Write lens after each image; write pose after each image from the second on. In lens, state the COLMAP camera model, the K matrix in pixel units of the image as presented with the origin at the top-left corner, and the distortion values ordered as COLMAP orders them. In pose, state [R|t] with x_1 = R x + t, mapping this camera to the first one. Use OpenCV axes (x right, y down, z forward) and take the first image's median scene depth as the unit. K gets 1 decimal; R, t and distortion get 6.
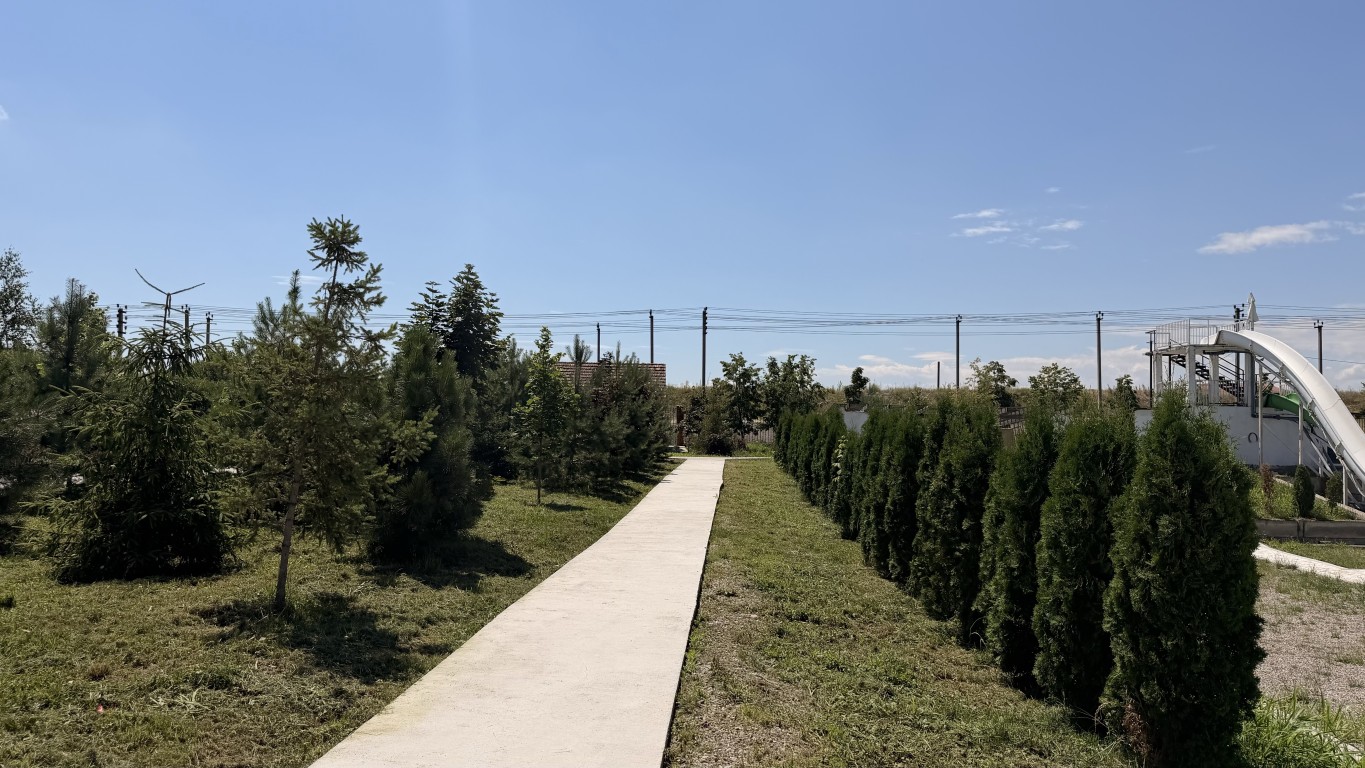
lens RADIAL K [[937.3, 0, 683.4], [0, 937.3, 386.1], [0, 0, 1]] dist [0.022167, -0.048195]
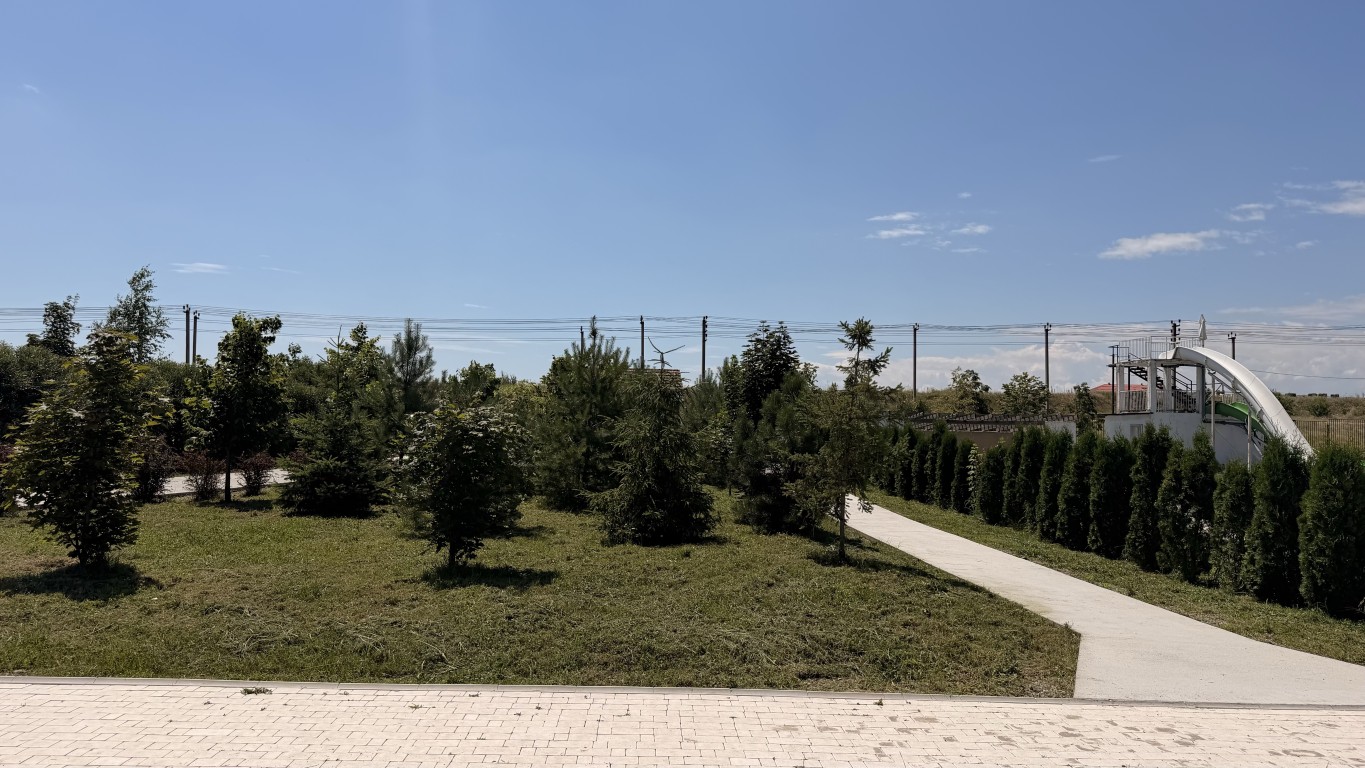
lens RADIAL K [[937.3, 0, 688.8], [0, 937.3, 393.7], [0, 0, 1]] dist [0.022167, -0.048195]
pose [[0.995742, 0.006355, 0.091962, -0.193454], [-0.007438, 0.999907, 0.011437, -0.016057], [-0.091880, -0.012073, 0.995697, -0.135407]]
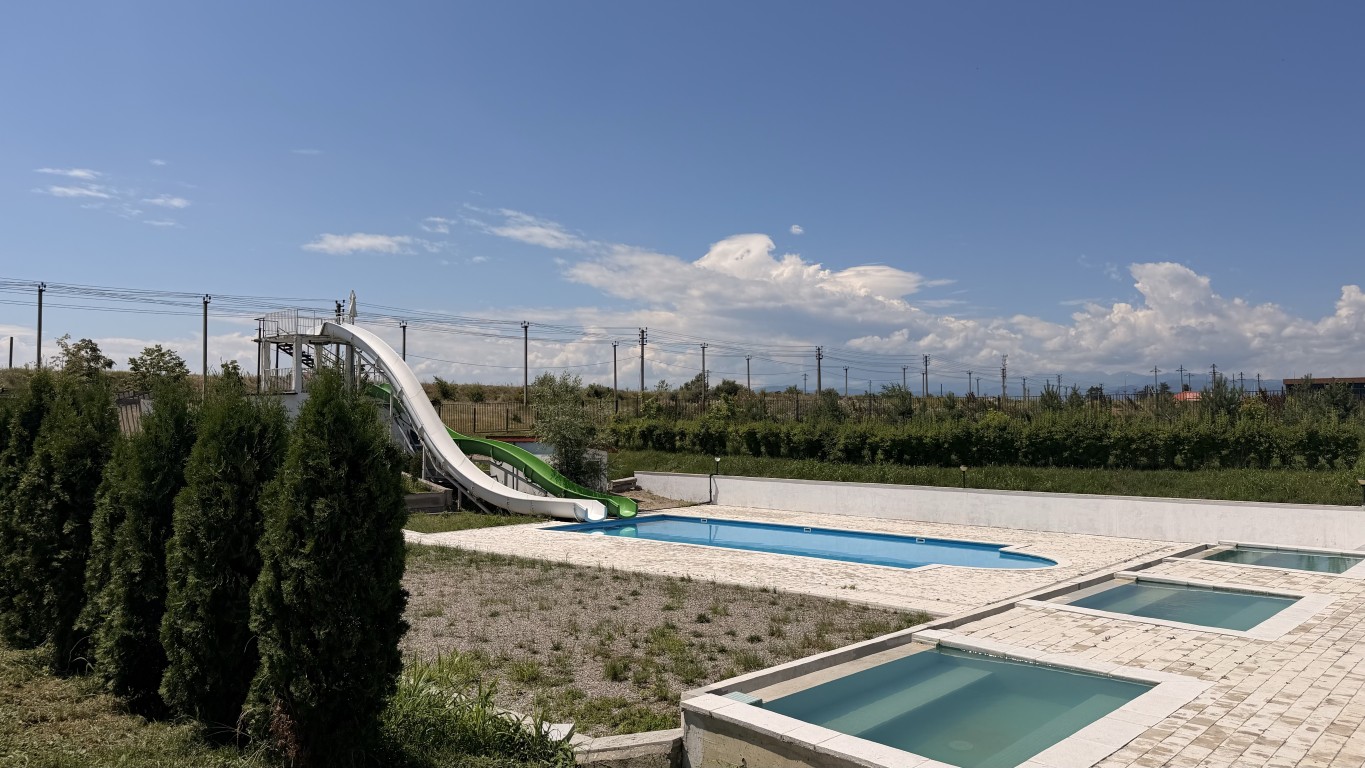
lens RADIAL K [[937.3, 0, 676.6], [0, 937.3, 381.4], [0, 0, 1]] dist [0.022167, -0.048195]
pose [[0.633233, 0.024891, 0.773561, 0.000133], [-0.031817, 0.999475, -0.006115, 0.002103], [-0.773307, -0.020740, 0.633693, 0.019062]]
